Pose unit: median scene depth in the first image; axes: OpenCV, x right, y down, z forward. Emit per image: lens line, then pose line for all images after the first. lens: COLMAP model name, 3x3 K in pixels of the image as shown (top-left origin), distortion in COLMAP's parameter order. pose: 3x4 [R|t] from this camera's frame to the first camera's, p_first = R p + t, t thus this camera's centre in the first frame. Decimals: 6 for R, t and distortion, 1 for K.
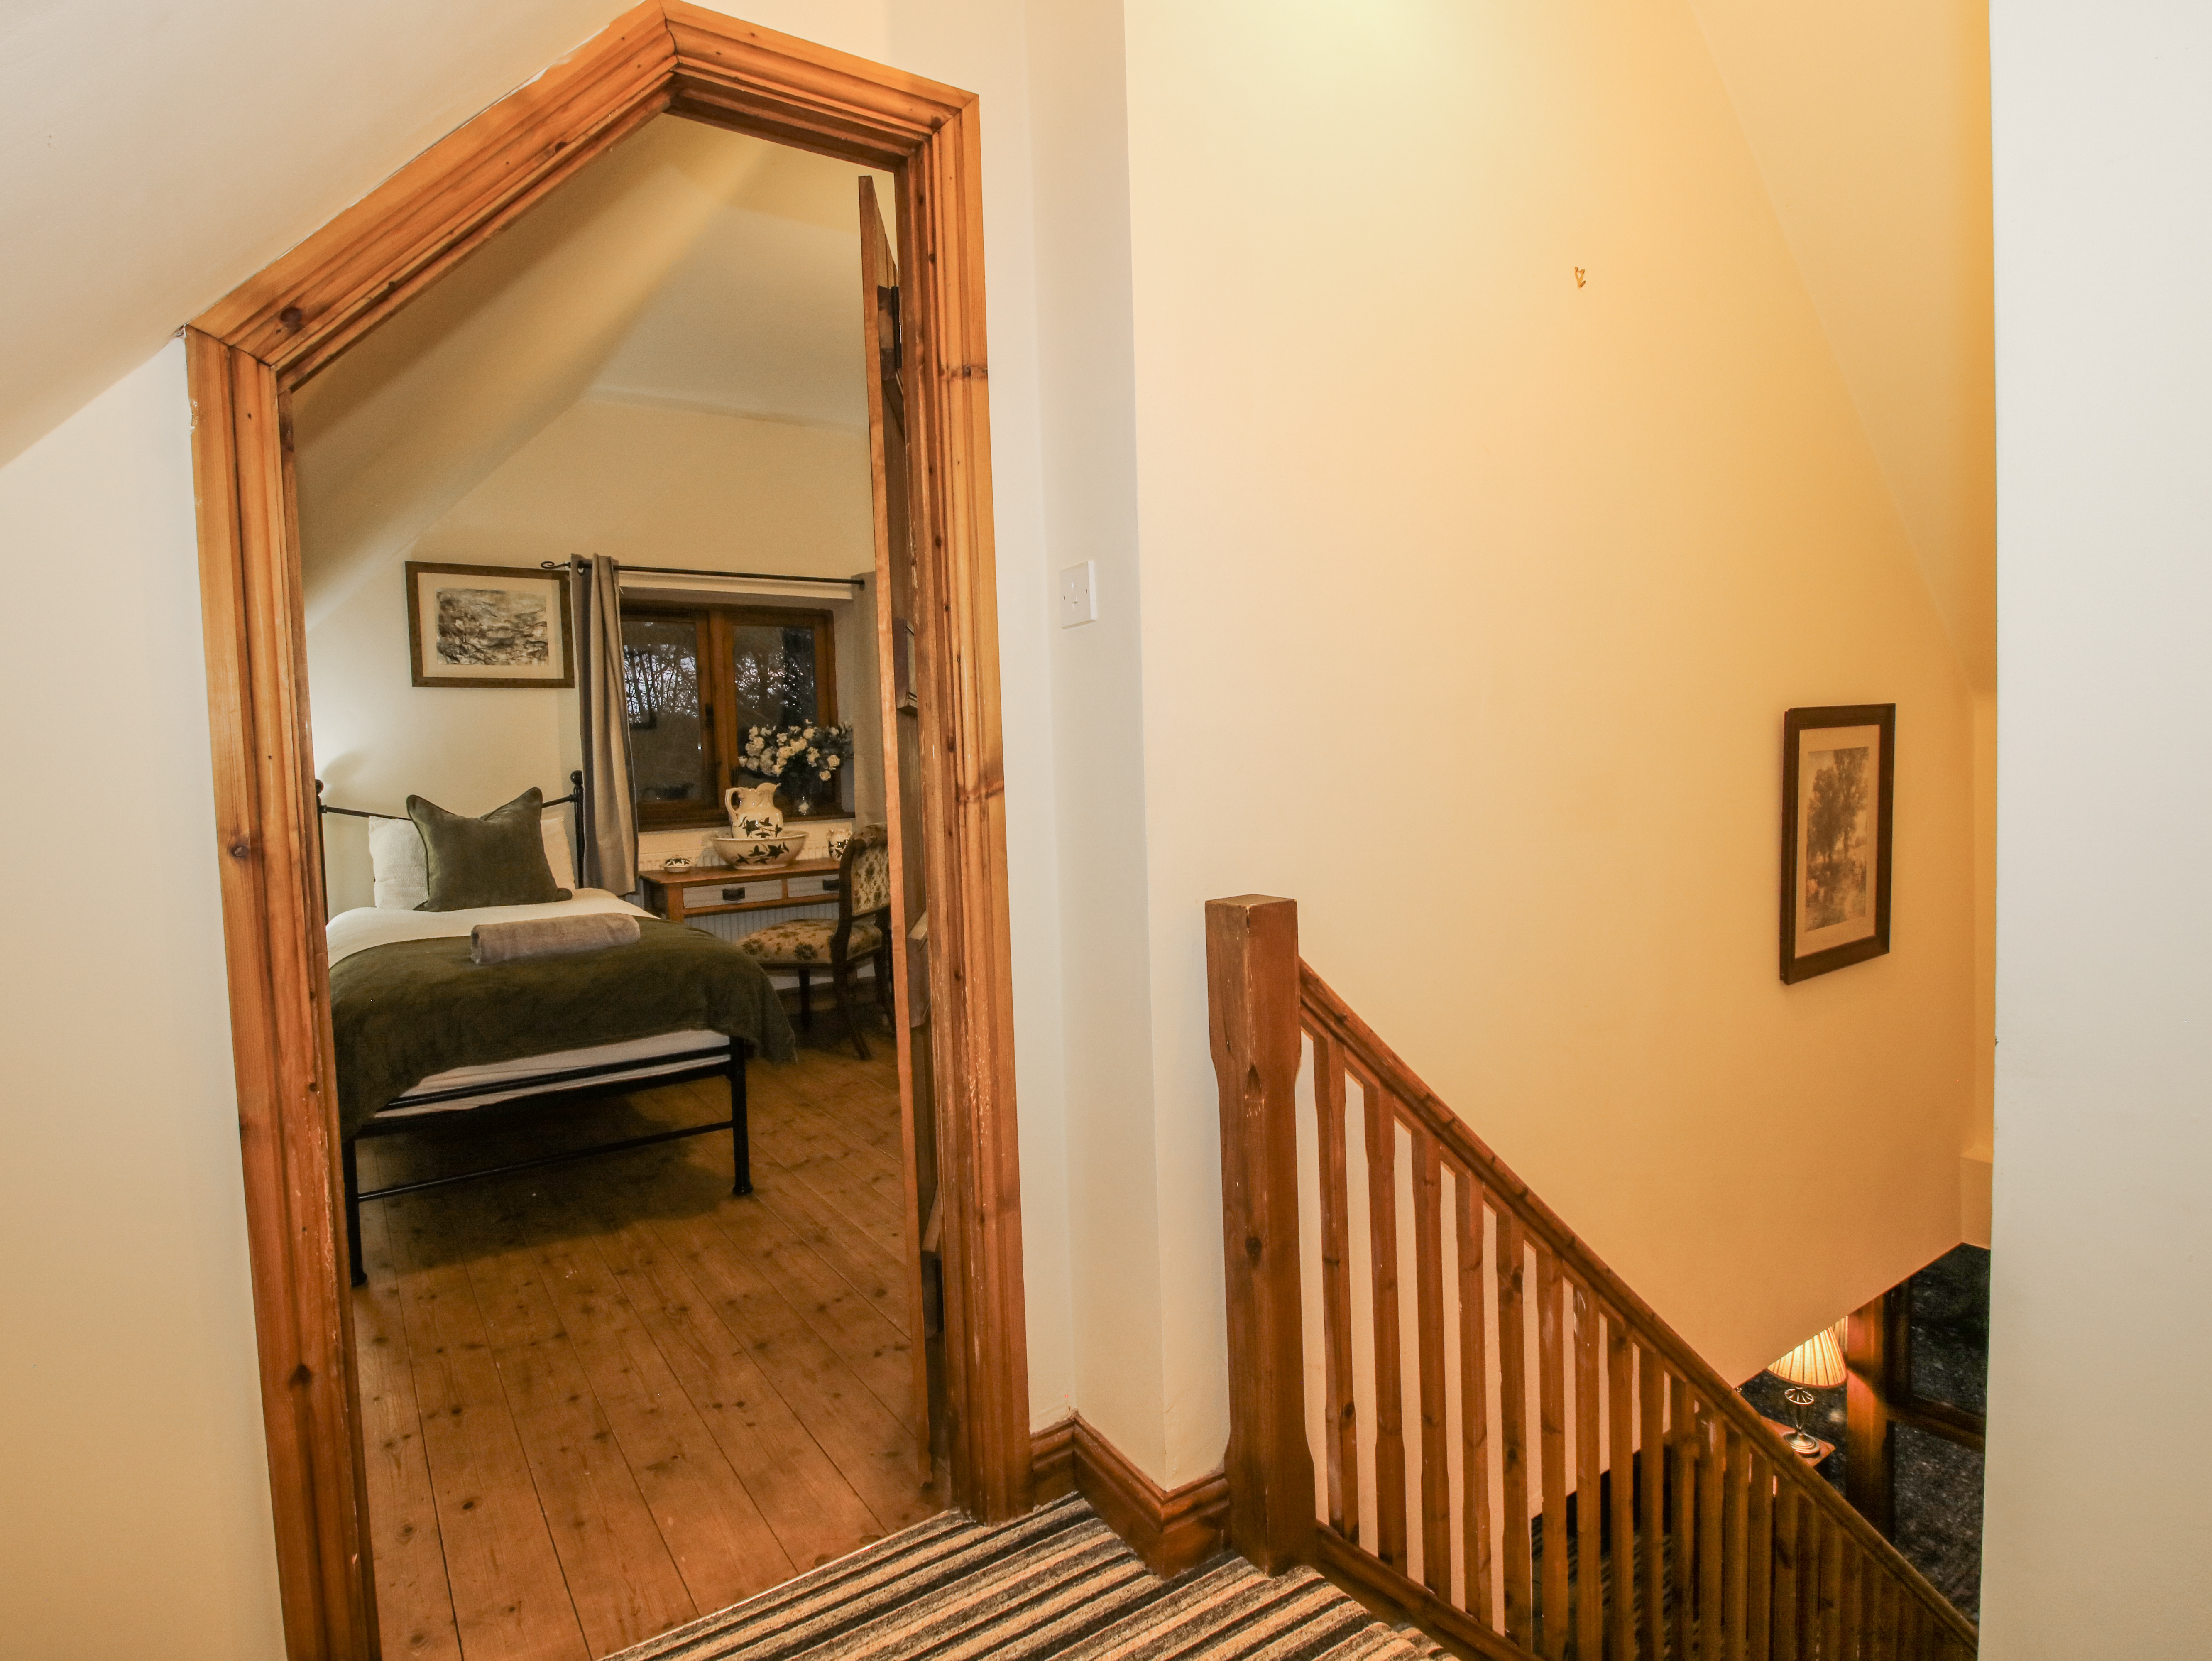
lens RADIAL K [[1179.5, 0, 1106.0], [0, 1179.5, 830.5], [0, 0, 1]] dist [0.000077, 0.000077]
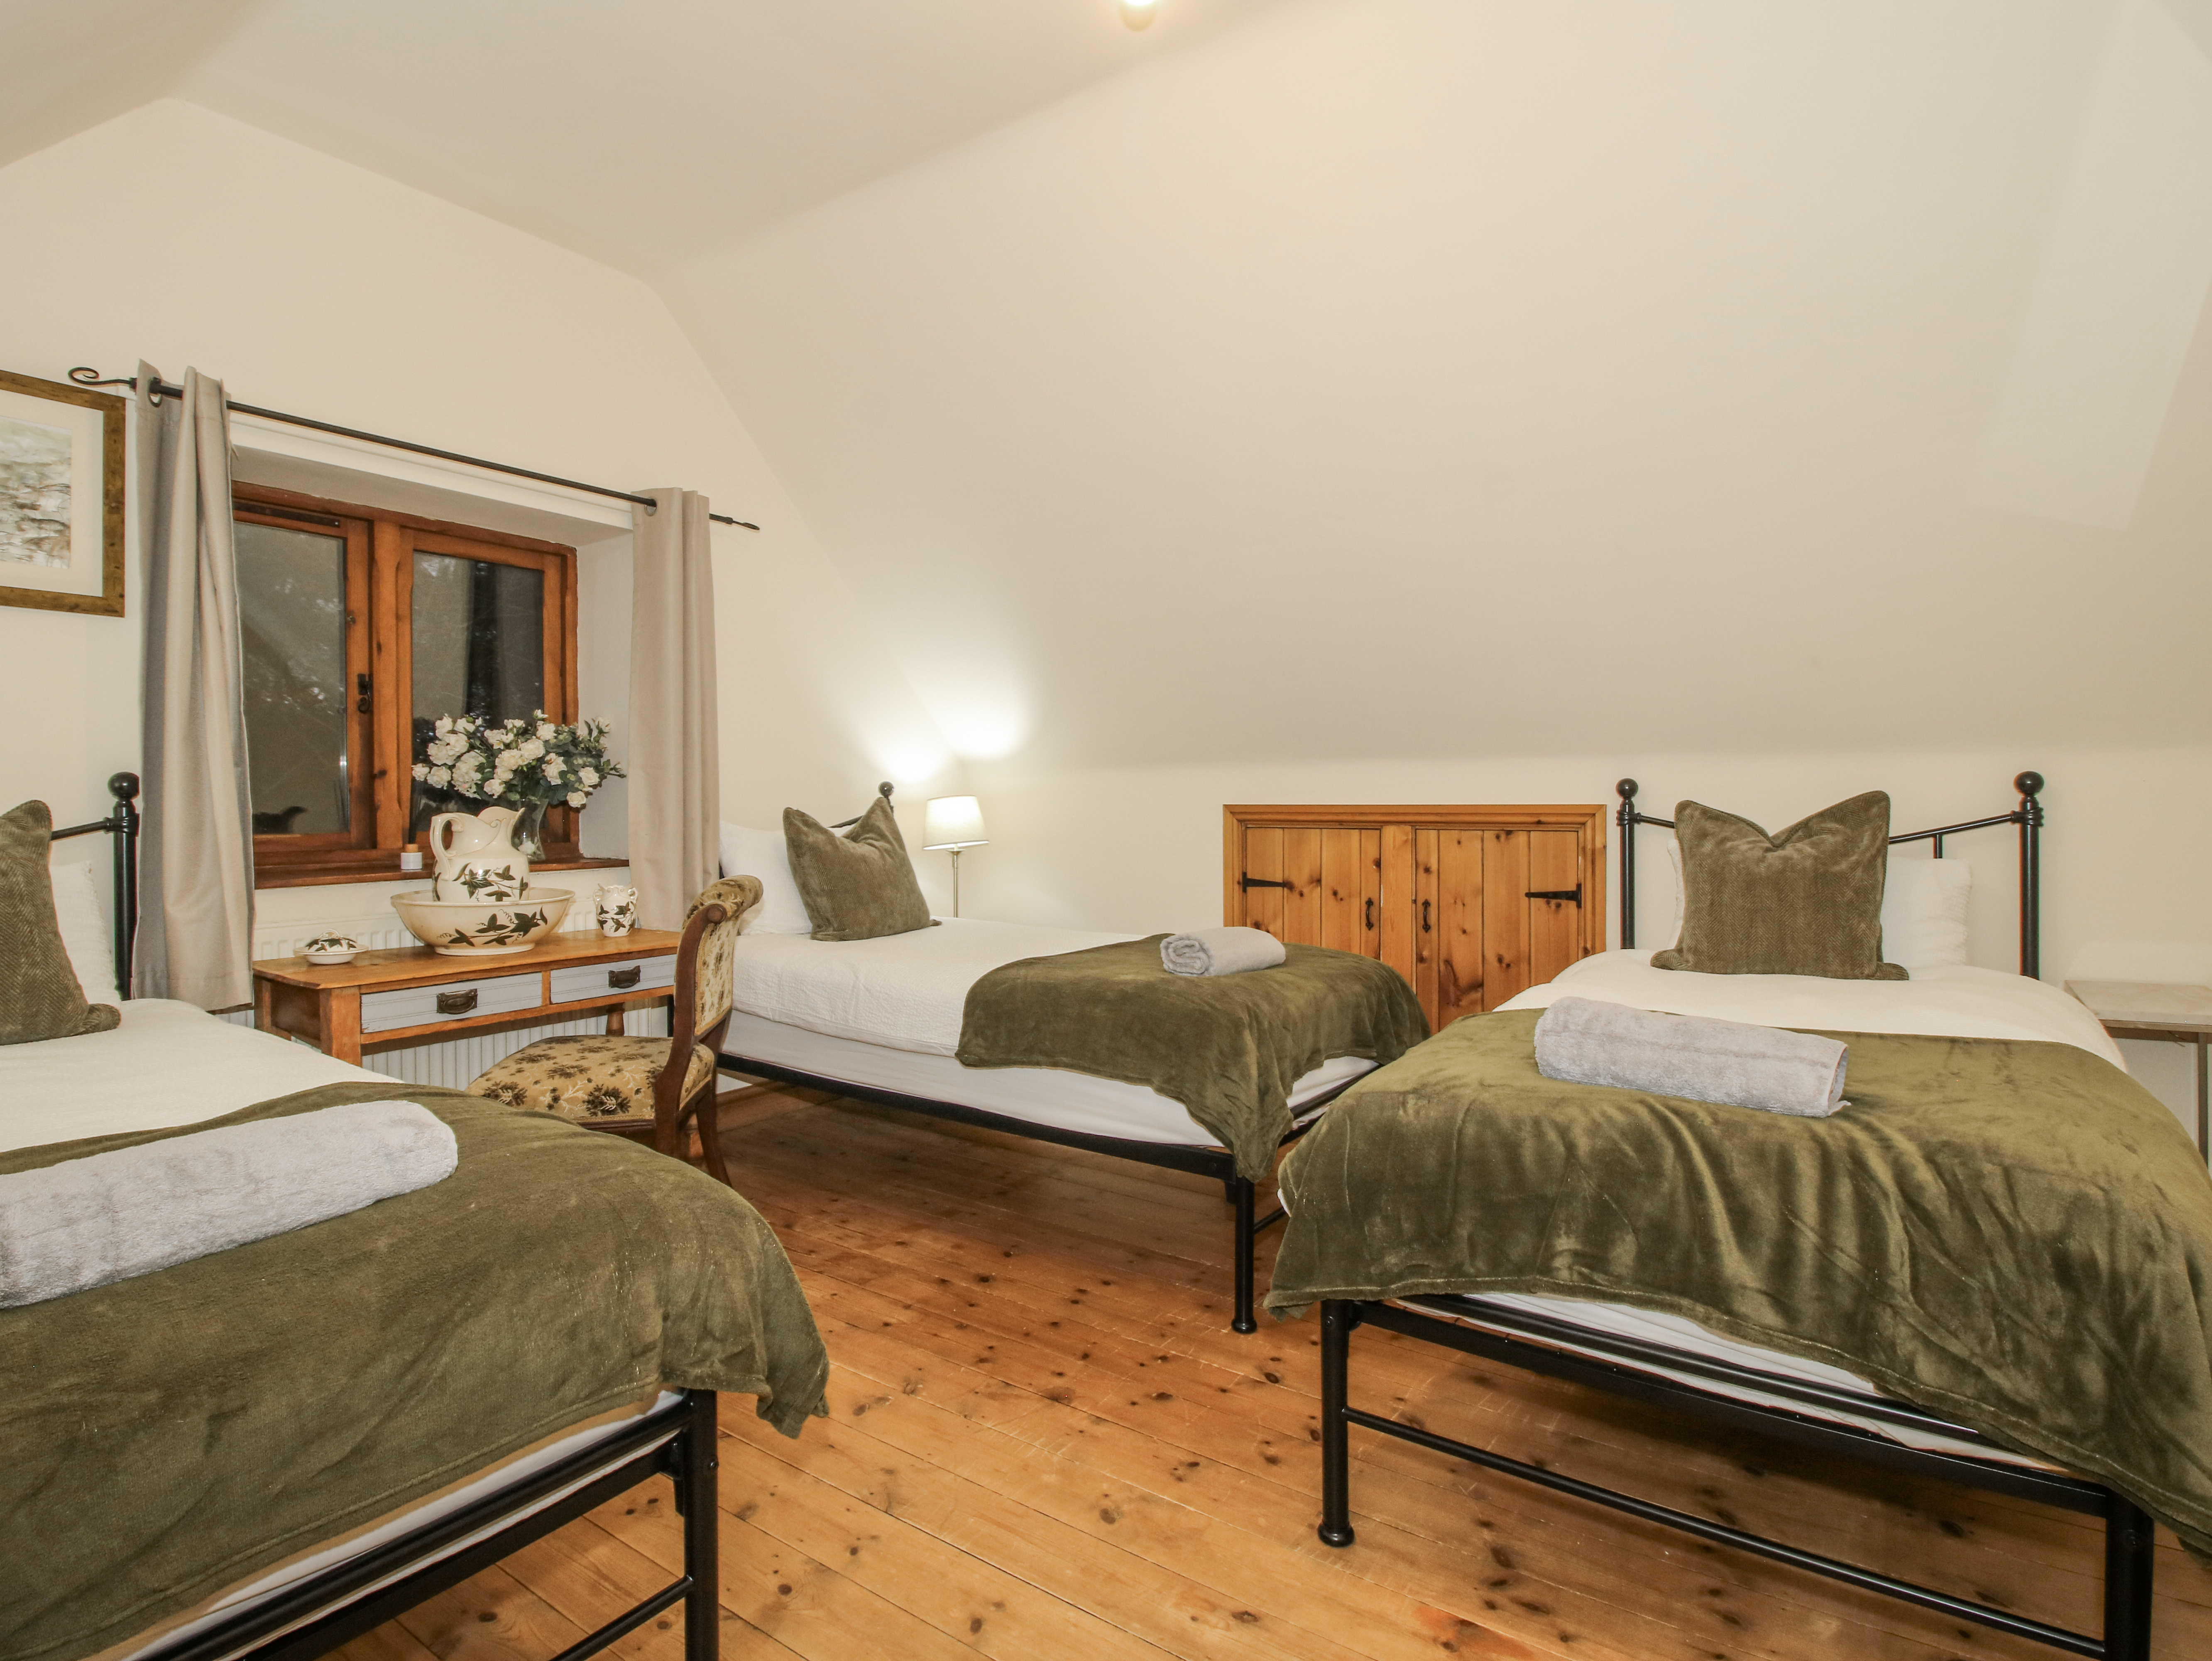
lens RADIAL K [[1159.2, 0, 1104.7], [0, 1159.2, 821.0], [0, 0, 1]] dist [-0.017278, -0.000896]
pose [[0.932659, 0.023937, 0.359965, -0.223553], [-0.004885, 0.998543, -0.053743, -0.003783], [-0.360727, 0.048365, 0.931417, 0.368629]]
